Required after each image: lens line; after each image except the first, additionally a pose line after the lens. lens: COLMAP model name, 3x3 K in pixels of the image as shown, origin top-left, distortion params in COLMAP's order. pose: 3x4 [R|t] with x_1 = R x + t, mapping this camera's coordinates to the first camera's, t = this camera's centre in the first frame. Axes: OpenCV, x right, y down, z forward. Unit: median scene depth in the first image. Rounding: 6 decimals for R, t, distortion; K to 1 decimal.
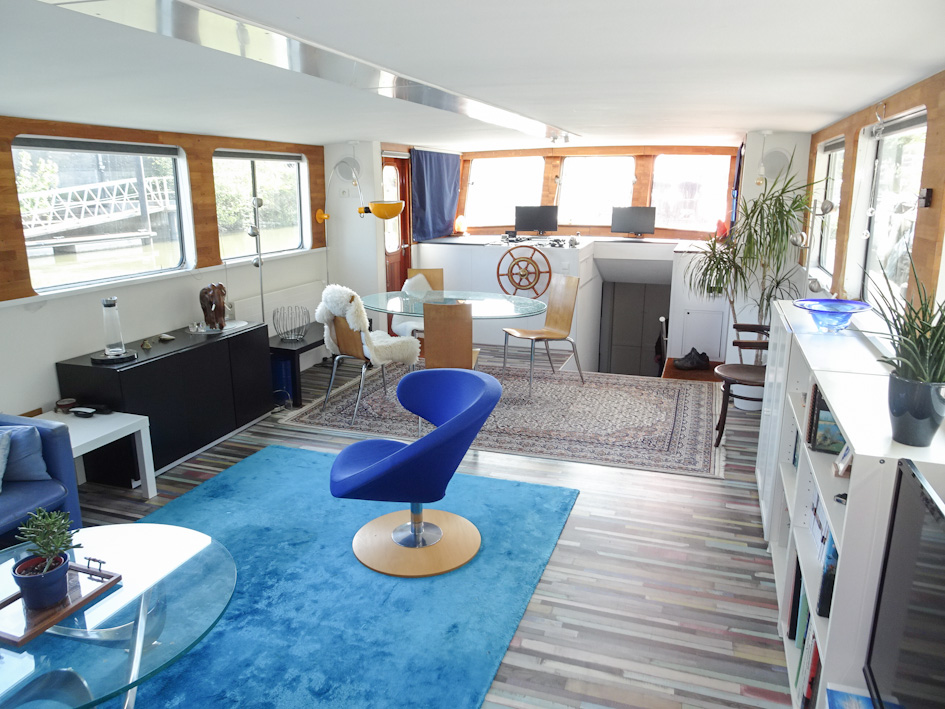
lens RADIAL K [[668.3, 0, 472.5], [0, 668.3, 354.5], [0, 0, 1]] dist [-0.006484, -0.004395]
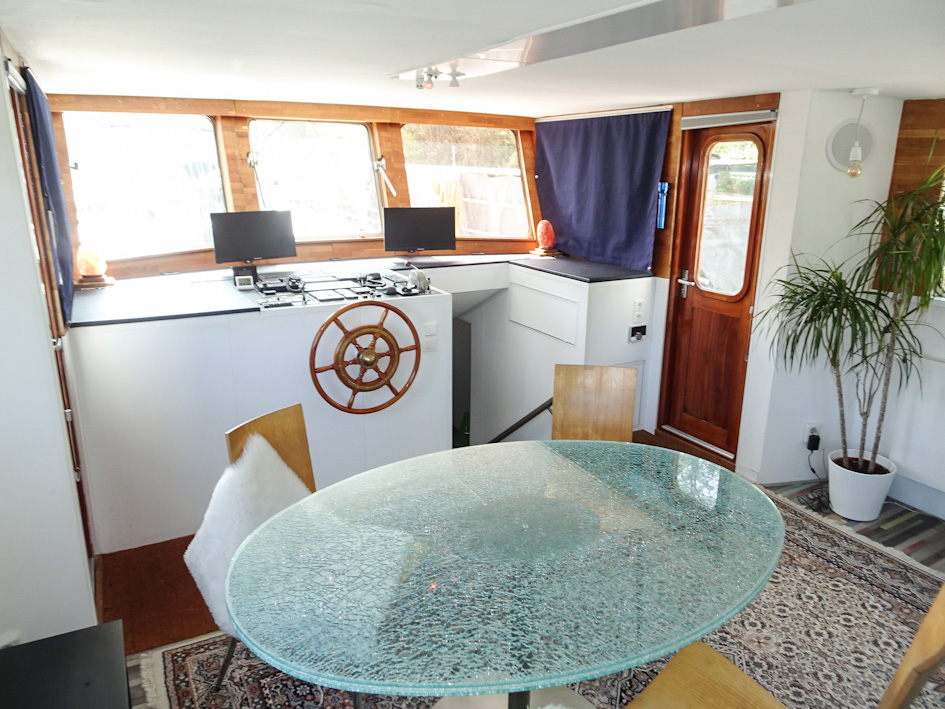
lens RADIAL K [[671.6, 0, 472.5], [0, 671.6, 354.5], [0, 0, 1]] dist [0.007266, 0.000640]
pose [[0.662445, -0.195261, 0.723215, -0.219813], [0.176919, 0.978901, 0.102240, -0.158024], [-0.727919, 0.060222, 0.683014, 0.606729]]
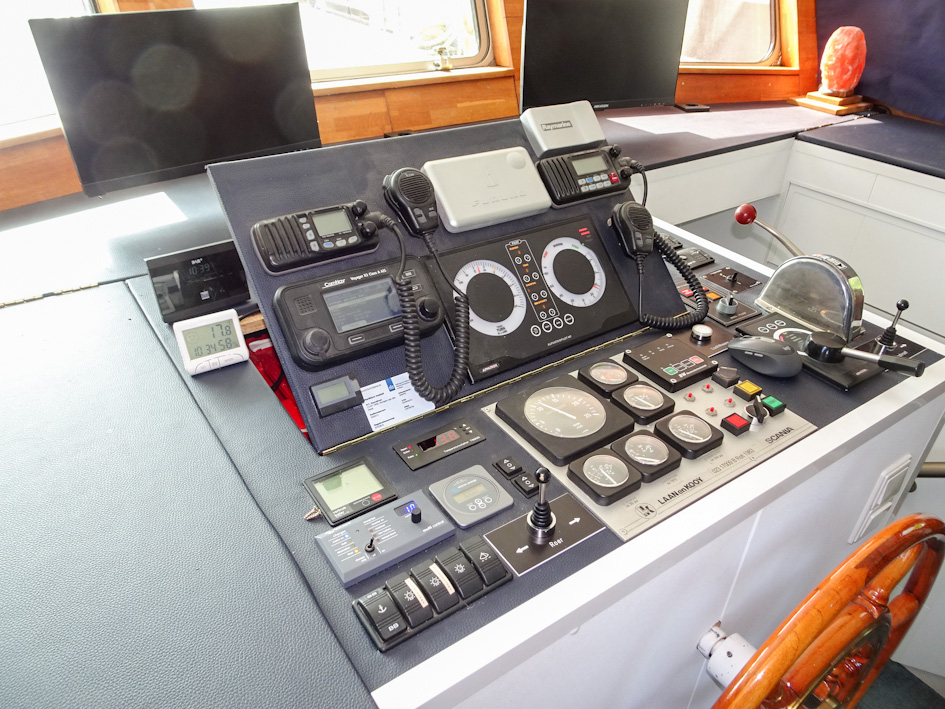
lens RADIAL K [[668.3, 0, 472.5], [0, 668.3, 354.5], [0, 0, 1]] dist [-0.006484, -0.004395]
pose [[0.597585, -0.409166, 0.689547, -0.014124], [0.186803, 0.907375, 0.376531, -0.223251], [-0.779741, -0.096200, 0.618667, 0.960810]]
